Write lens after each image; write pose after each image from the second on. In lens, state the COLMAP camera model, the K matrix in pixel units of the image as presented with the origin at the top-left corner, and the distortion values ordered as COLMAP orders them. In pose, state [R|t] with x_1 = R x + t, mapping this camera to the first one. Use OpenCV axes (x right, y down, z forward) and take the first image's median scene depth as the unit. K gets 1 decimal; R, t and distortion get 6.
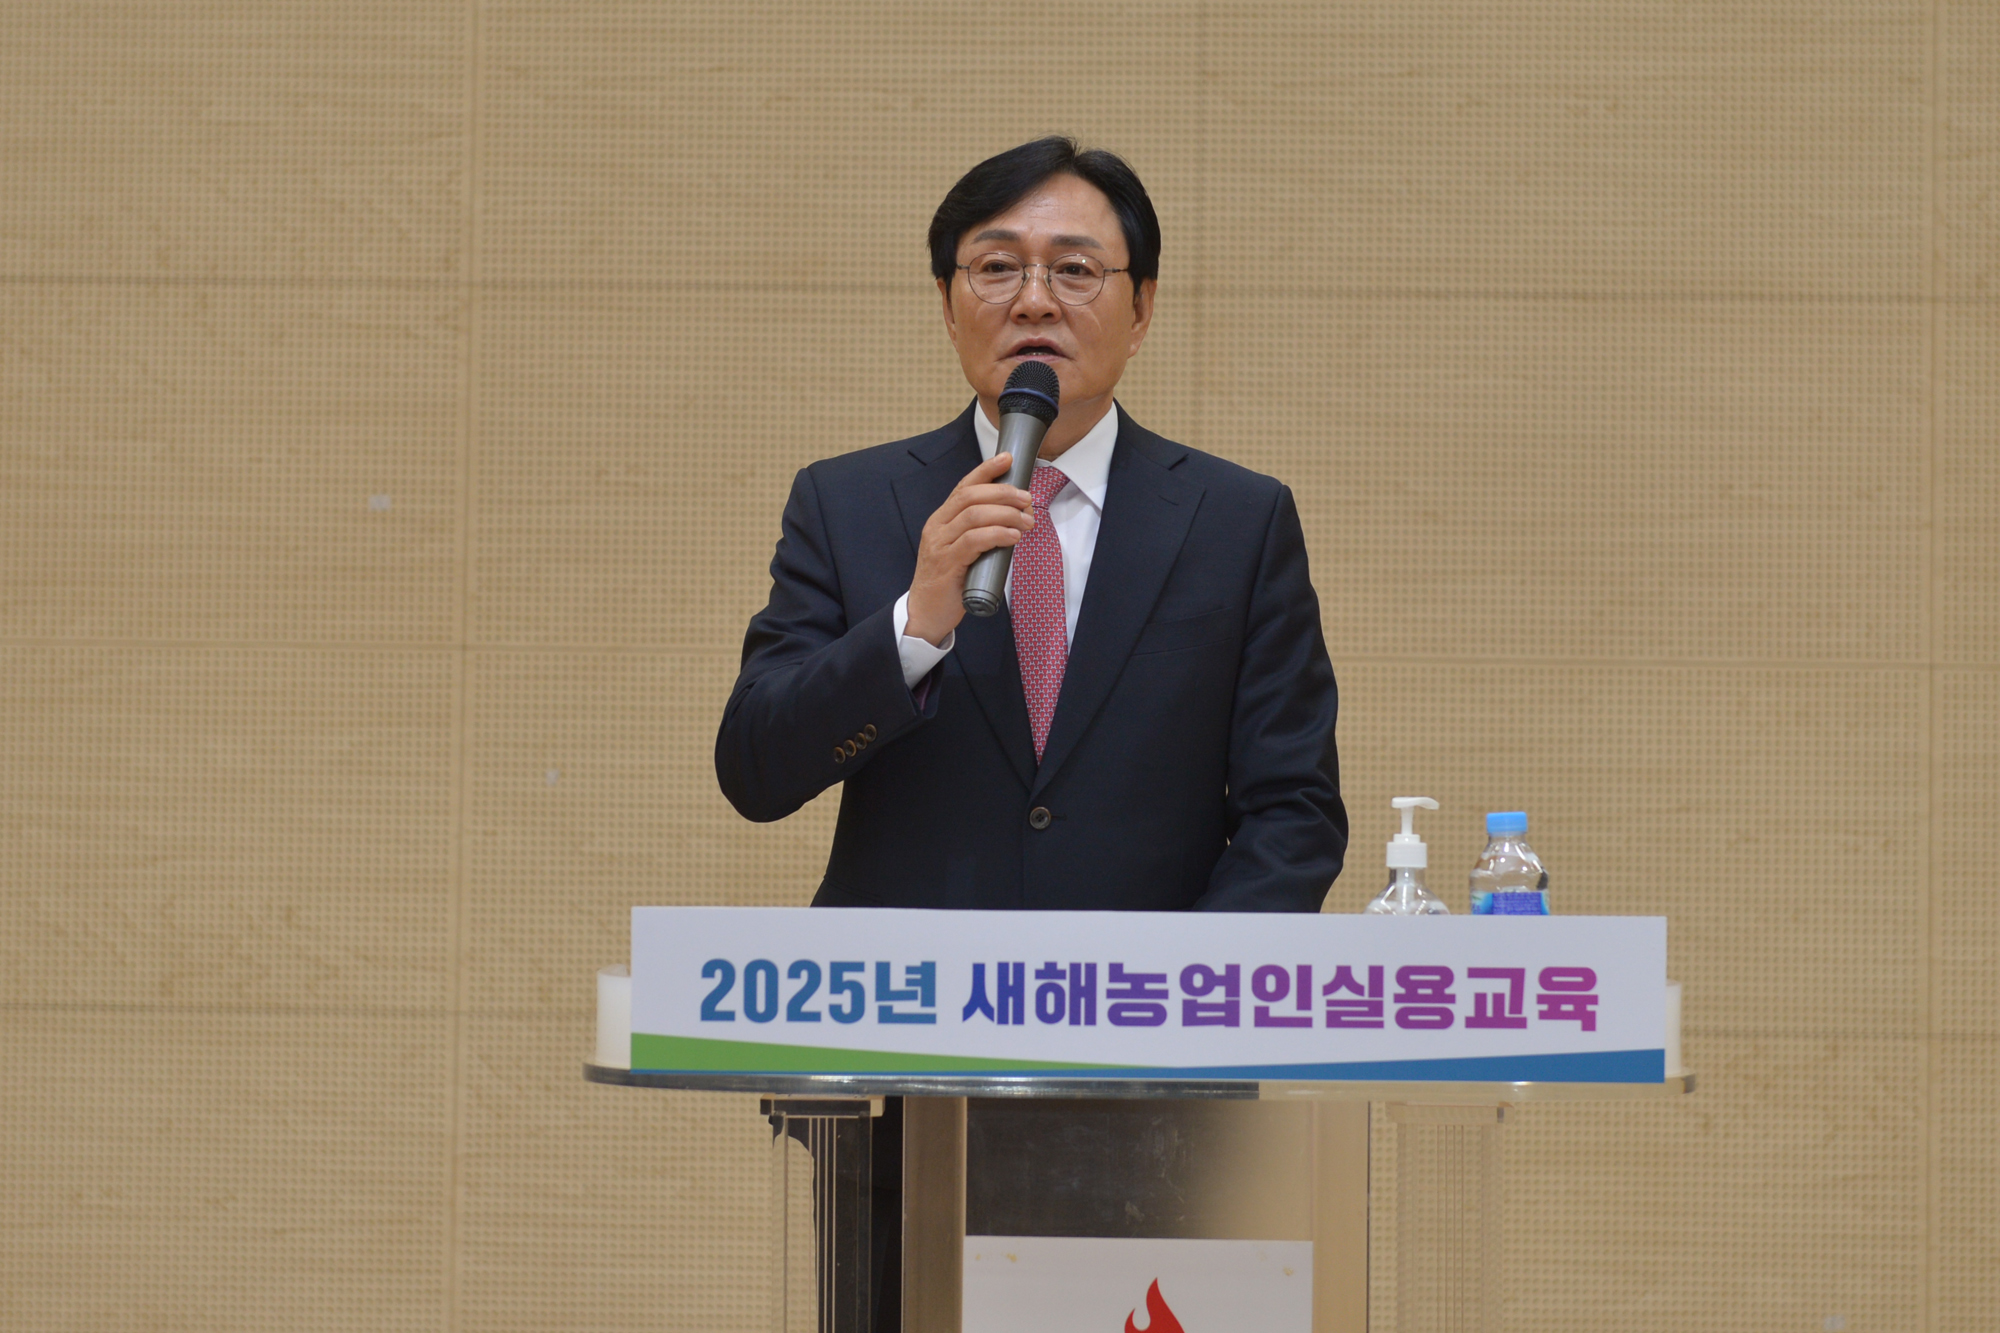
lens RADIAL K [[3797.6, 0, 999.6], [0, 3797.6, 760.6], [0, 0, 1]] dist [-0.028177, 0.028096]
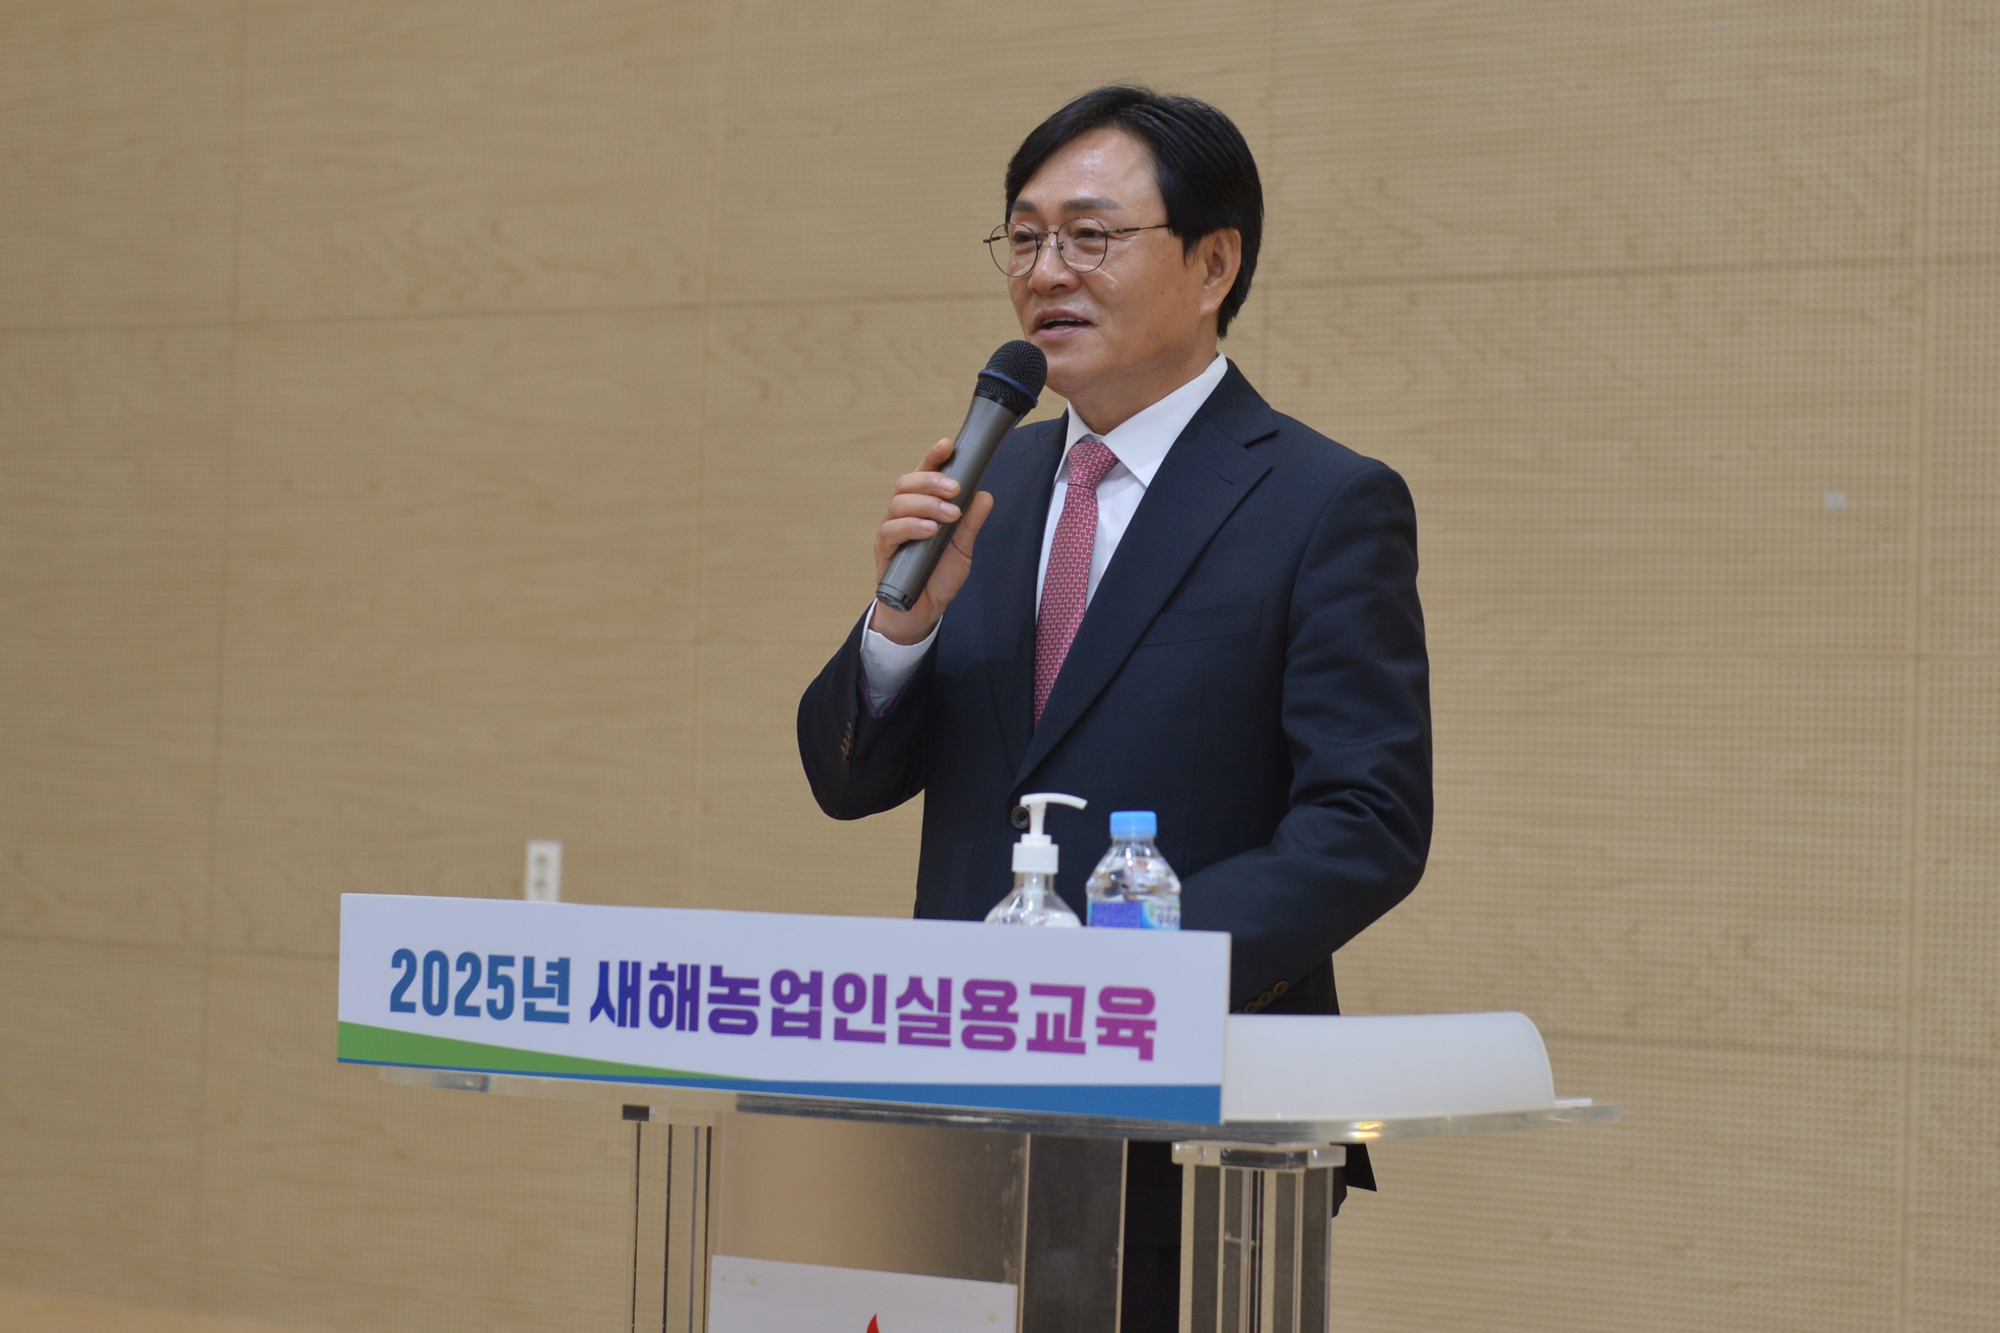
lens RADIAL K [[4071.8, 0, 1000.0], [0, 4071.8, 666.5], [0, 0, 1]] dist [0.017622, -0.316376]
pose [[0.882528, -0.000270, -0.470260, 0.125592], [-0.013579, 0.999568, -0.026057, 0.000994], [0.470064, 0.029382, 0.882143, 0.031112]]
